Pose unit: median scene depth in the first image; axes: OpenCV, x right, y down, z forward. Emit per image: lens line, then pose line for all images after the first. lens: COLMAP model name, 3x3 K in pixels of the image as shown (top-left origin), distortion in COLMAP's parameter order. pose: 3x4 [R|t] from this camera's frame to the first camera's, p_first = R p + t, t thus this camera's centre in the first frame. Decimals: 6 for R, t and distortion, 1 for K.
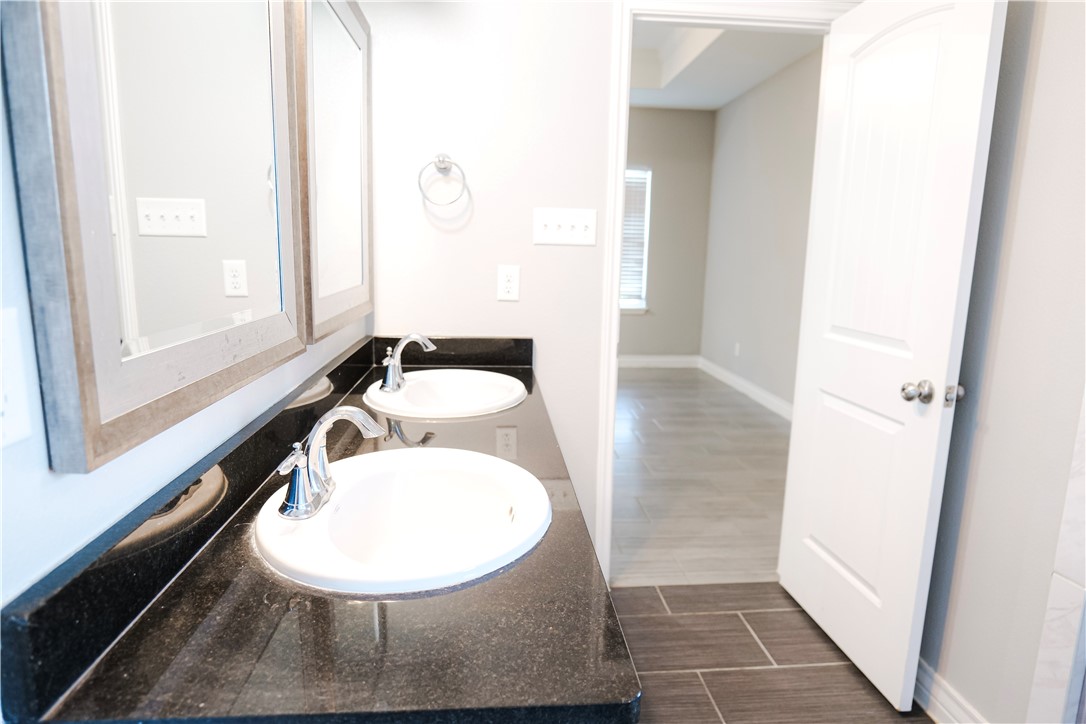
lens RADIAL K [[635.2, 0, 541.0], [0, 635.2, 364.2], [0, 0, 1]] dist [-0.022022, 0.009493]
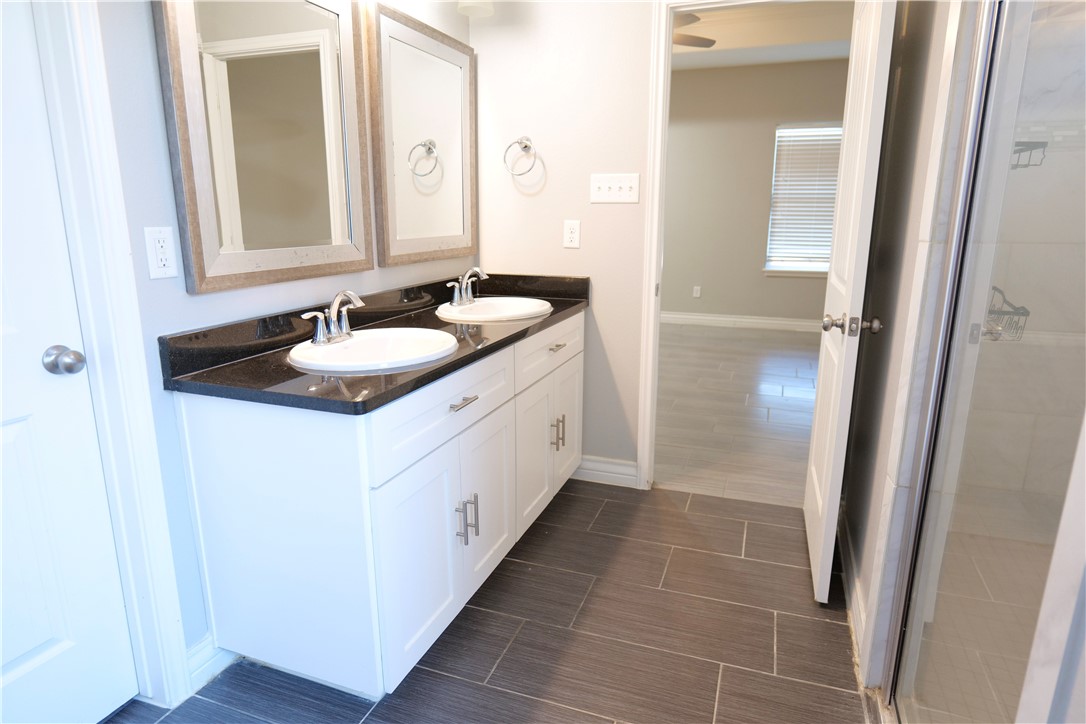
lens RADIAL K [[635.2, 0, 540.0], [0, 635.2, 364.1], [0, 0, 1]] dist [-0.022022, 0.009493]
pose [[0.905301, 0.079911, -0.417187, 0.461951], [-0.058935, 0.996275, 0.062944, 0.059920], [0.420663, -0.032397, 0.906638, -0.211881]]
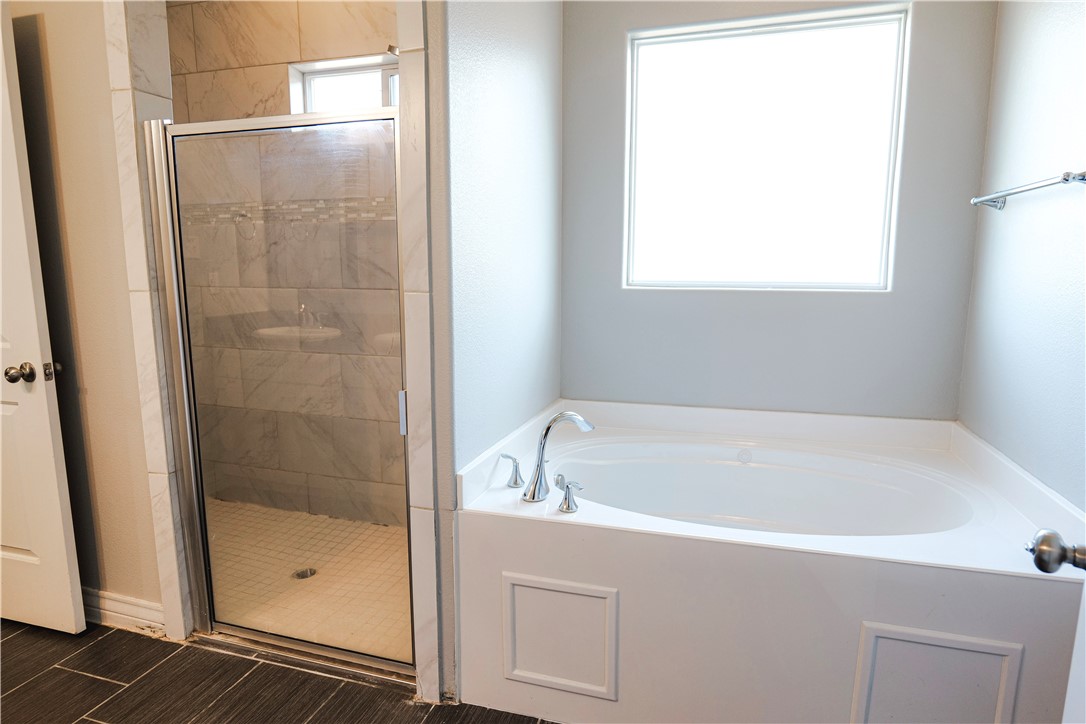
lens RADIAL K [[635.2, 0, 540.6], [0, 635.2, 367.3], [0, 0, 1]] dist [-0.022022, 0.009493]
pose [[0.375882, -0.167727, 0.911362, -0.093533], [0.166499, 0.979702, 0.111633, 0.049505], [-0.911587, 0.109780, 0.396179, -0.295018]]
